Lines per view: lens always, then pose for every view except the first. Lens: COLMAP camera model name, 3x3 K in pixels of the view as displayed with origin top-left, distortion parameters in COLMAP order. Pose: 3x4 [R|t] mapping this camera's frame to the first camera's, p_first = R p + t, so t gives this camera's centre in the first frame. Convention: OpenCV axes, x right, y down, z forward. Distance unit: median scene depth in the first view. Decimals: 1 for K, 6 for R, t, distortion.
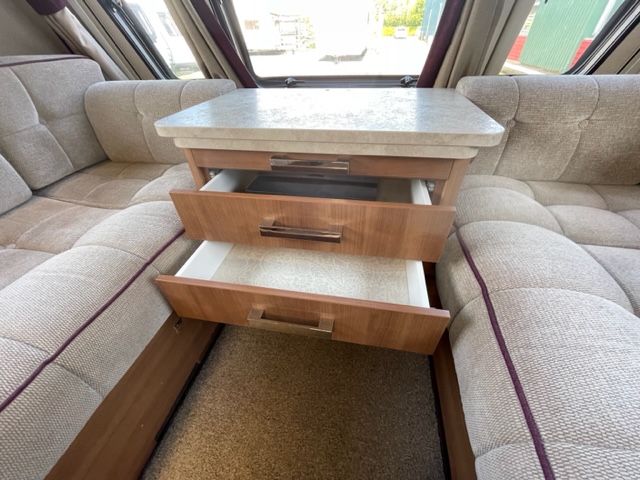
lens RADIAL K [[257.4, 0, 323.4], [0, 257.4, 239.7], [0, 0, 1]] dist [-0.004466, 0.000681]
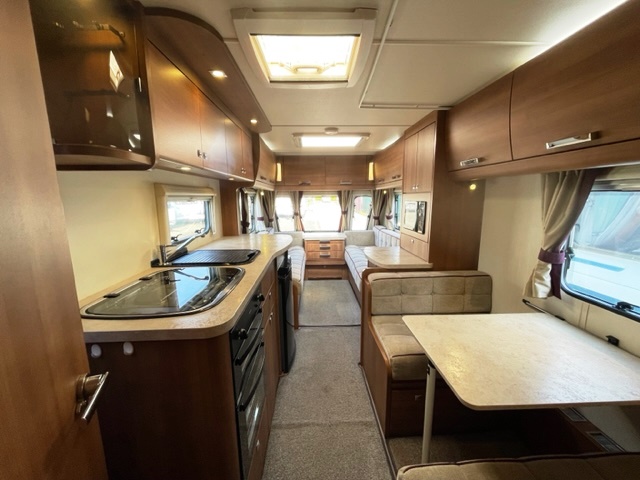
lens RADIAL K [[257.4, 0, 319.5], [0, 257.4, 239.3], [0, 0, 1]] dist [-0.004466, 0.000681]
pose [[0.978489, -0.014931, 0.205756, -1.030707], [0.113587, 0.871576, -0.476921, 1.895957], [-0.172211, 0.490033, 0.854524, -3.192895]]
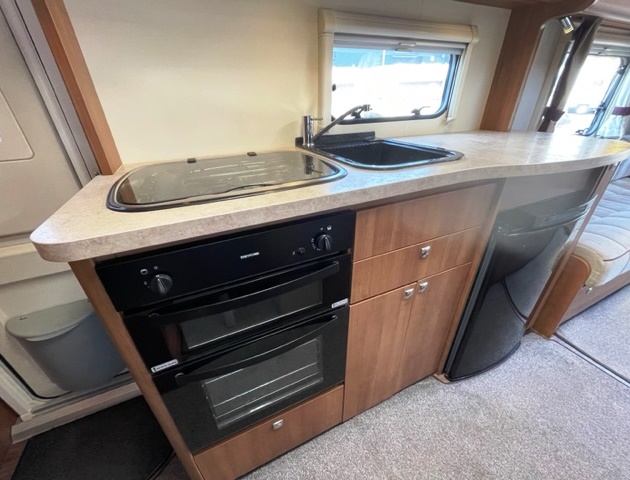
lens RADIAL K [[256.5, 0, 309.0], [0, 256.5, 241.5], [0, 0, 1]] dist [-0.002917, -0.001167]
pose [[0.564167, 0.411258, -0.715949, -0.631631], [-0.505553, 0.857630, 0.094268, 1.445436], [0.652788, 0.308767, 0.691759, -2.300300]]
